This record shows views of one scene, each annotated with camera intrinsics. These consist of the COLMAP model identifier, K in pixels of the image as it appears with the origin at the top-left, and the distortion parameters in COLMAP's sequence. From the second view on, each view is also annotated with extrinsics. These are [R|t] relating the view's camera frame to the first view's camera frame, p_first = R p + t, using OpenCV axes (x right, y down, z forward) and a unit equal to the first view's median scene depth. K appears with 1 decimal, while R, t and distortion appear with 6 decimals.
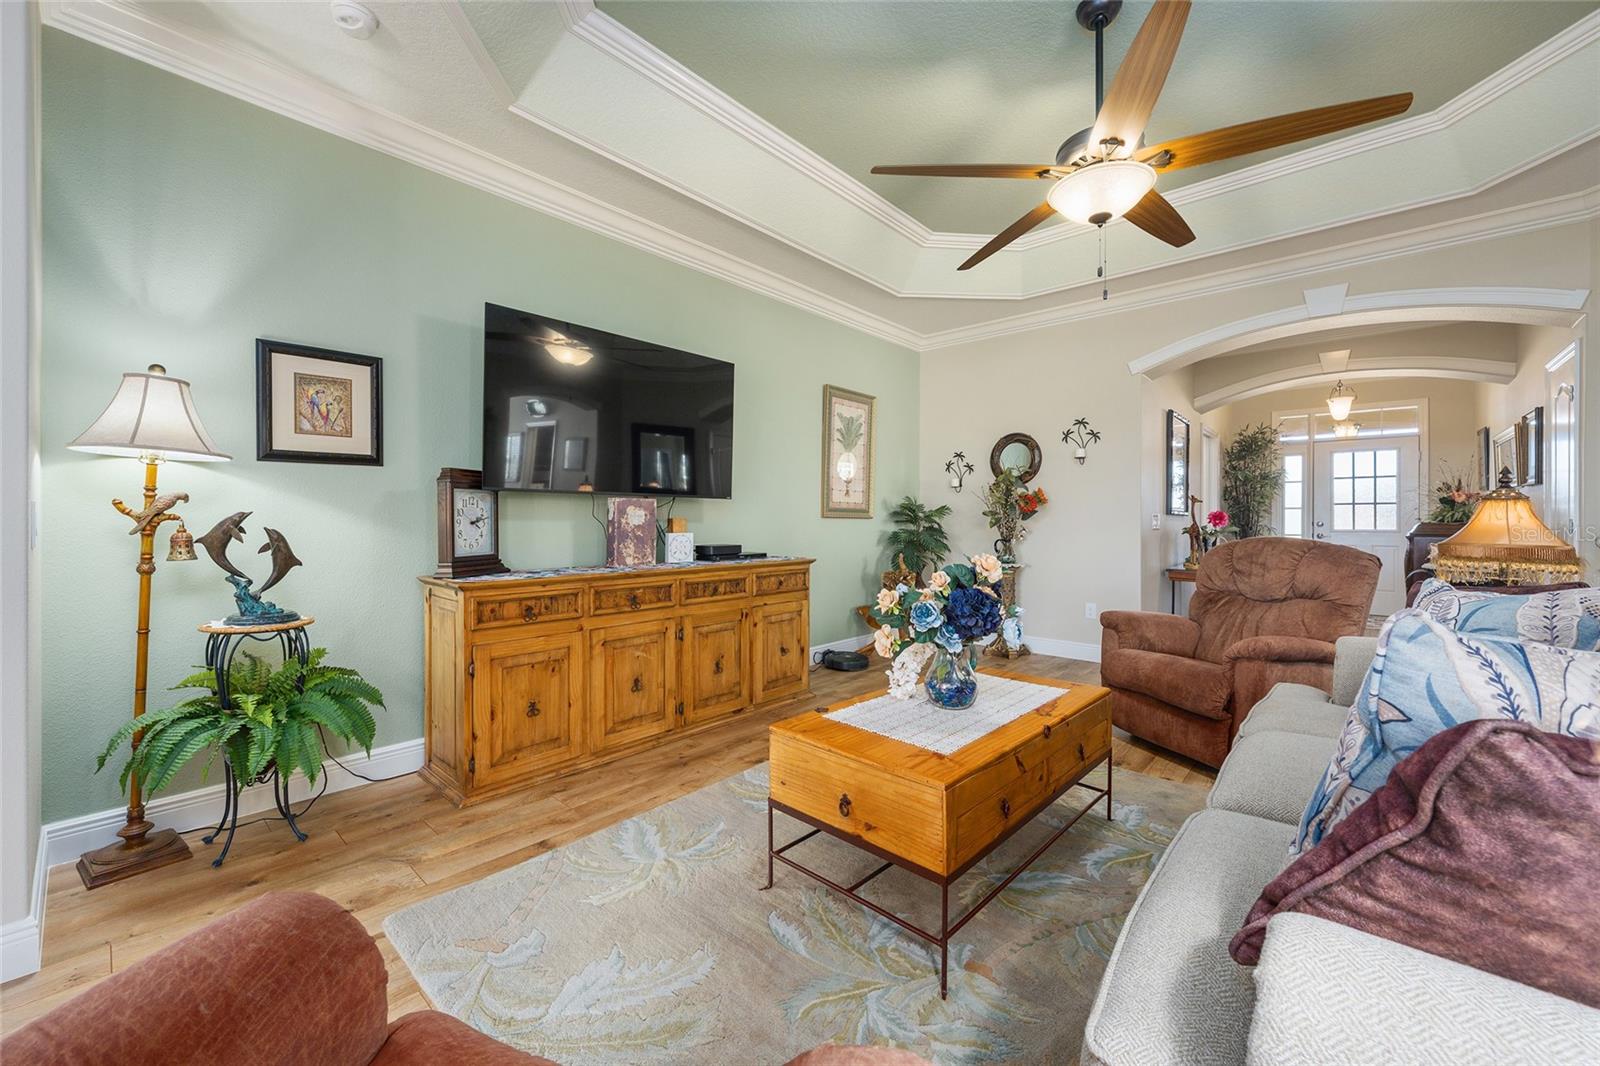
lens RADIAL K [[627.6, 0, 803.0], [0, 627.6, 519.9], [0, 0, 1]] dist [-0.003522, -0.000080]
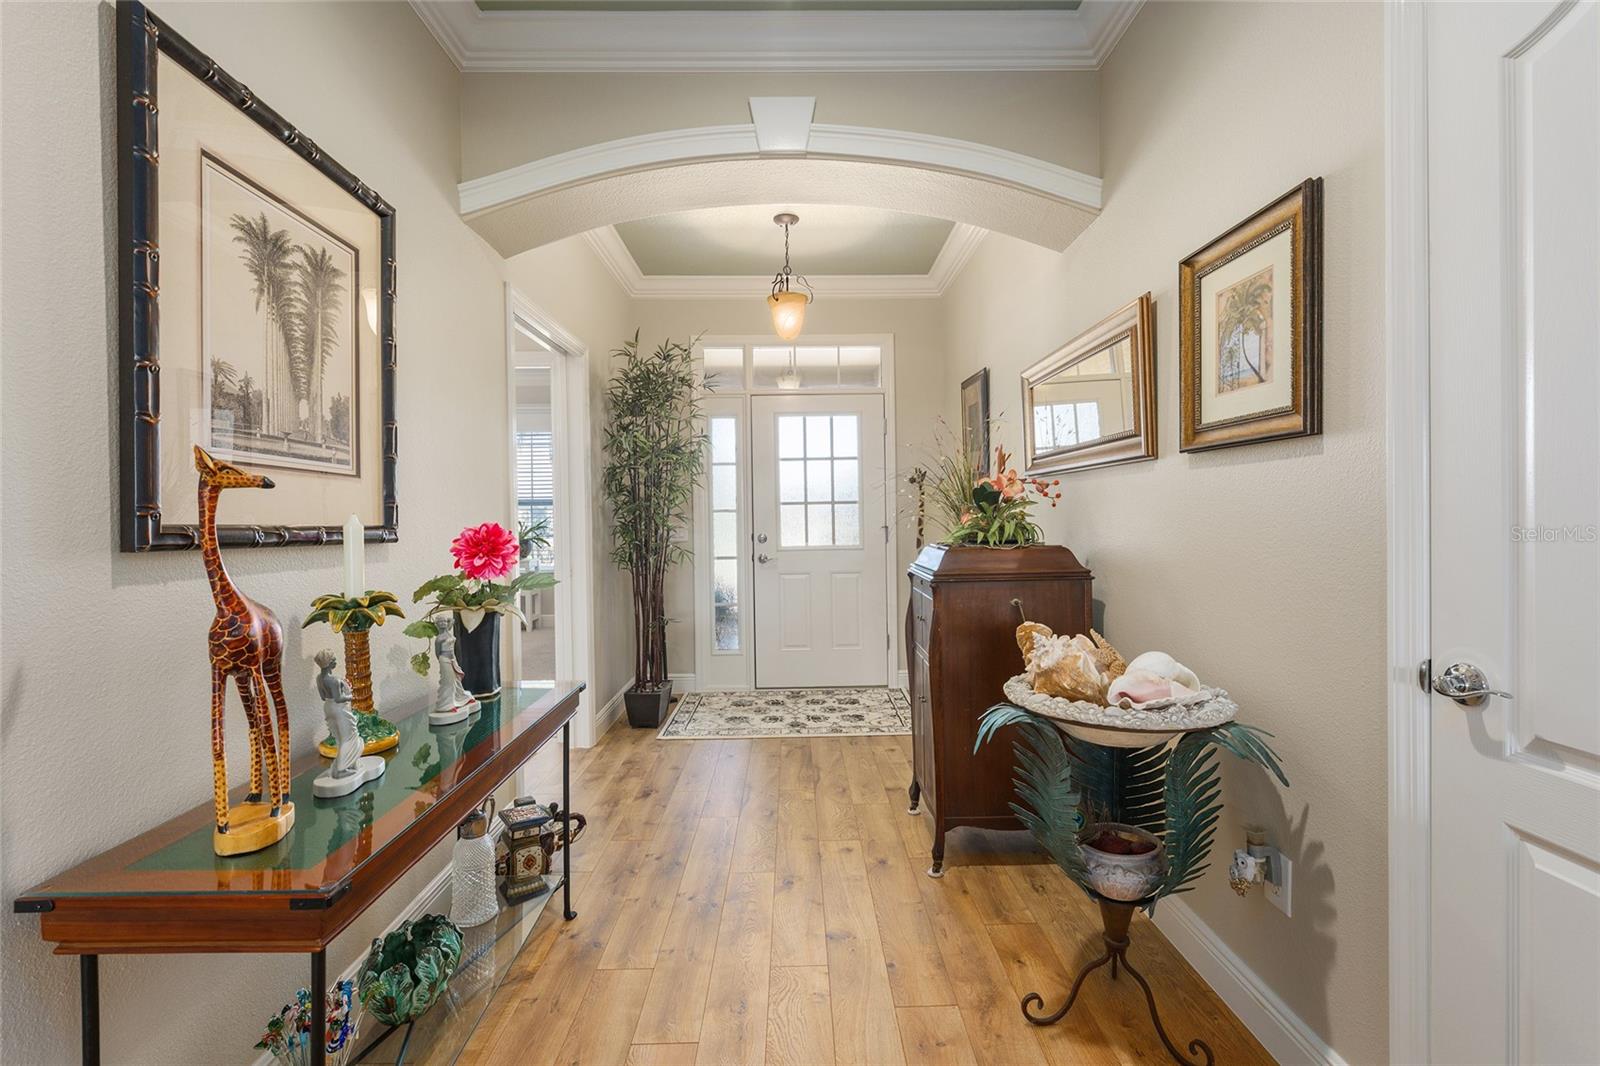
lens RADIAL K [[738.7, 0, 803.5], [0, 738.7, 525.0], [0, 0, 1]] dist [0.000222, -0.001168]
pose [[0.737720, -0.017903, 0.674869, 0.828456], [0.017401, 0.999820, 0.007501, -0.020964], [-0.674882, 0.006210, 0.737899, 0.991872]]
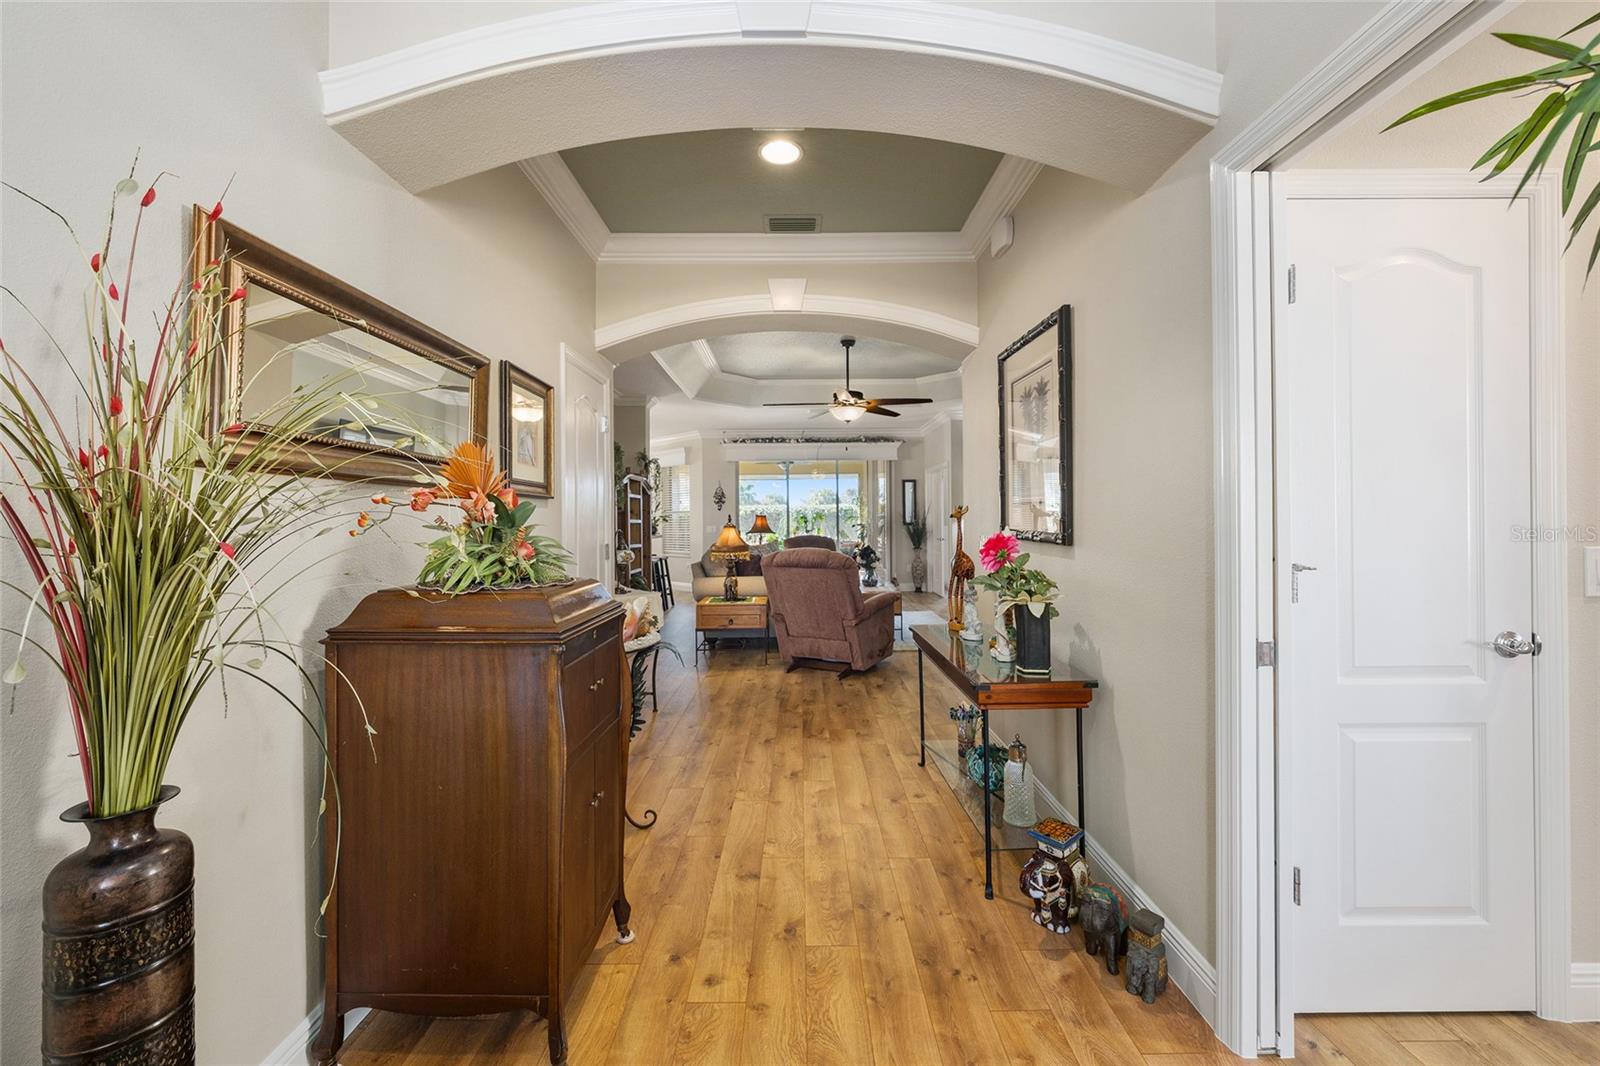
lens RADIAL K [[627.6, 0, 801.0], [0, 627.6, 517.9], [0, 0, 1]] dist [-0.003522, -0.000080]
pose [[-0.742981, -0.001144, -0.669312, 1.544634], [0.002734, 0.999985, -0.004744, -0.034198], [0.669307, -0.005355, -0.742966, 1.820380]]
